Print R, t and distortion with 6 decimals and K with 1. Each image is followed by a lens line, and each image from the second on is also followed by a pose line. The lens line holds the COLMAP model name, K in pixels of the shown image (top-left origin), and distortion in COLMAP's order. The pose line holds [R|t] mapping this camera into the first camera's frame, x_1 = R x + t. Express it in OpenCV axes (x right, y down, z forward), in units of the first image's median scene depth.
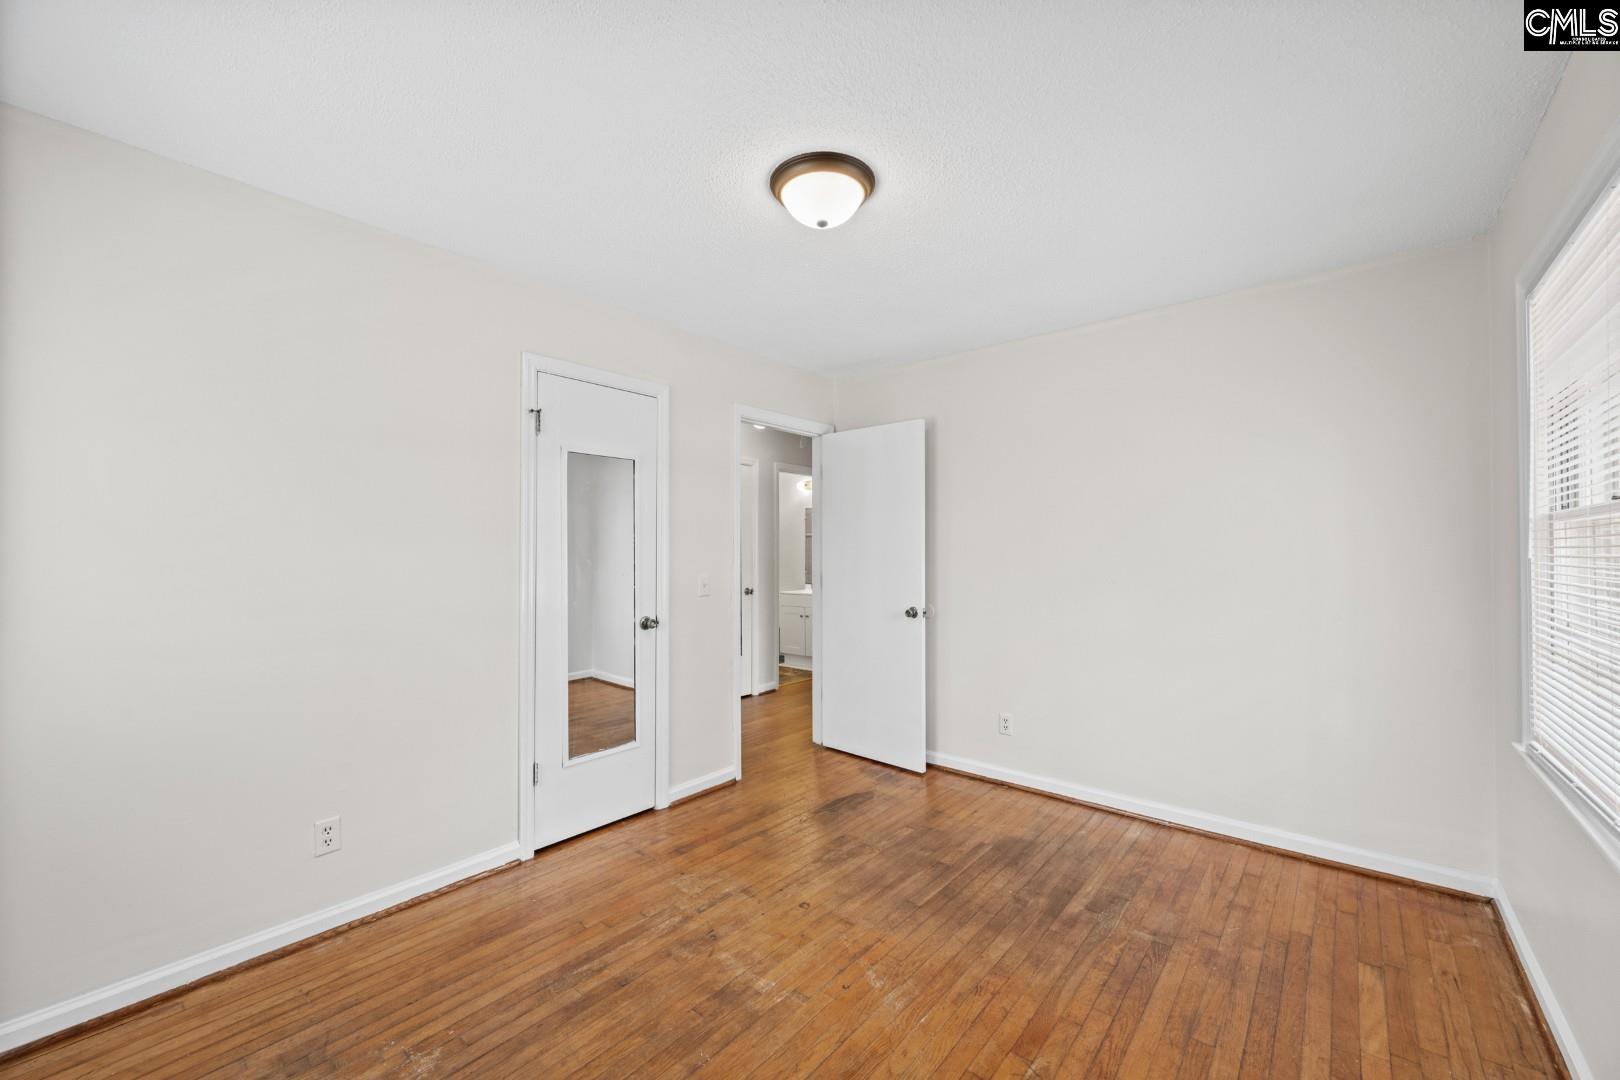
lens RADIAL K [[639.3, 0, 814.4], [0, 639.3, 552.0], [0, 0, 1]] dist [-0.000198, 0.000087]
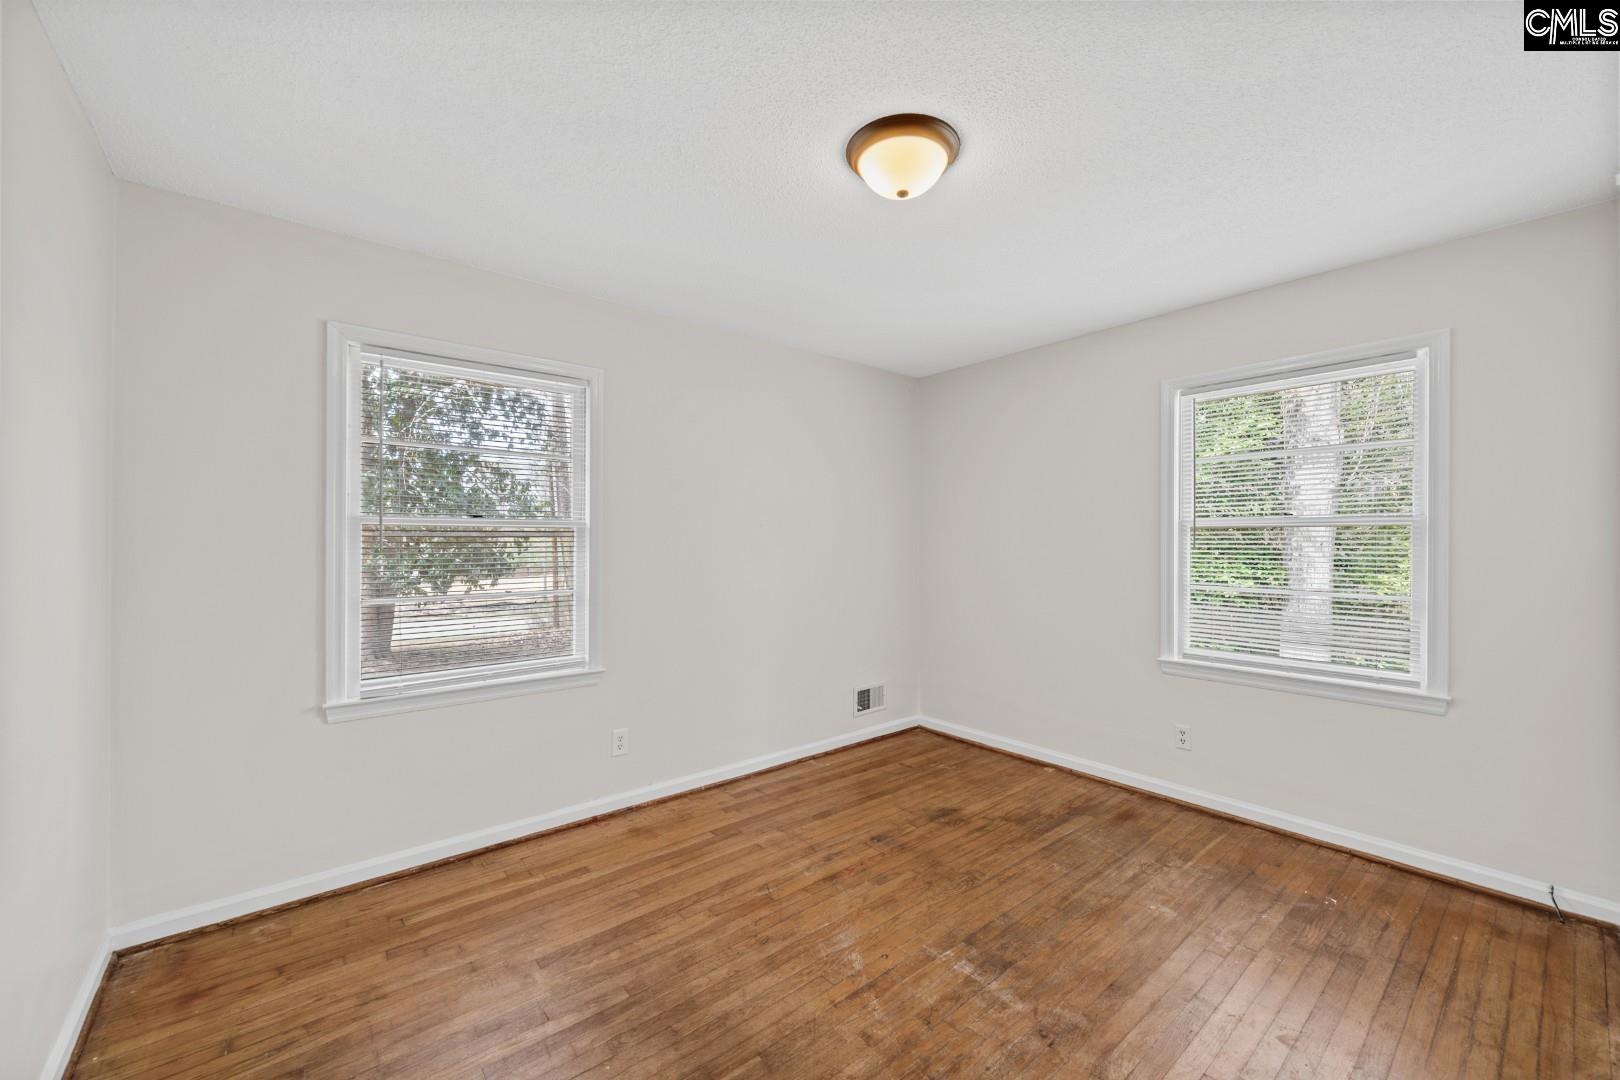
lens RADIAL K [[639.3, 0, 814.4], [0, 639.3, 552.0], [0, 0, 1]] dist [-0.000198, 0.000087]
pose [[-0.984876, 0.003343, 0.173231, -0.020751], [0.005492, 0.999914, 0.011929, -0.001037], [-0.173176, 0.012700, -0.984809, 1.993156]]
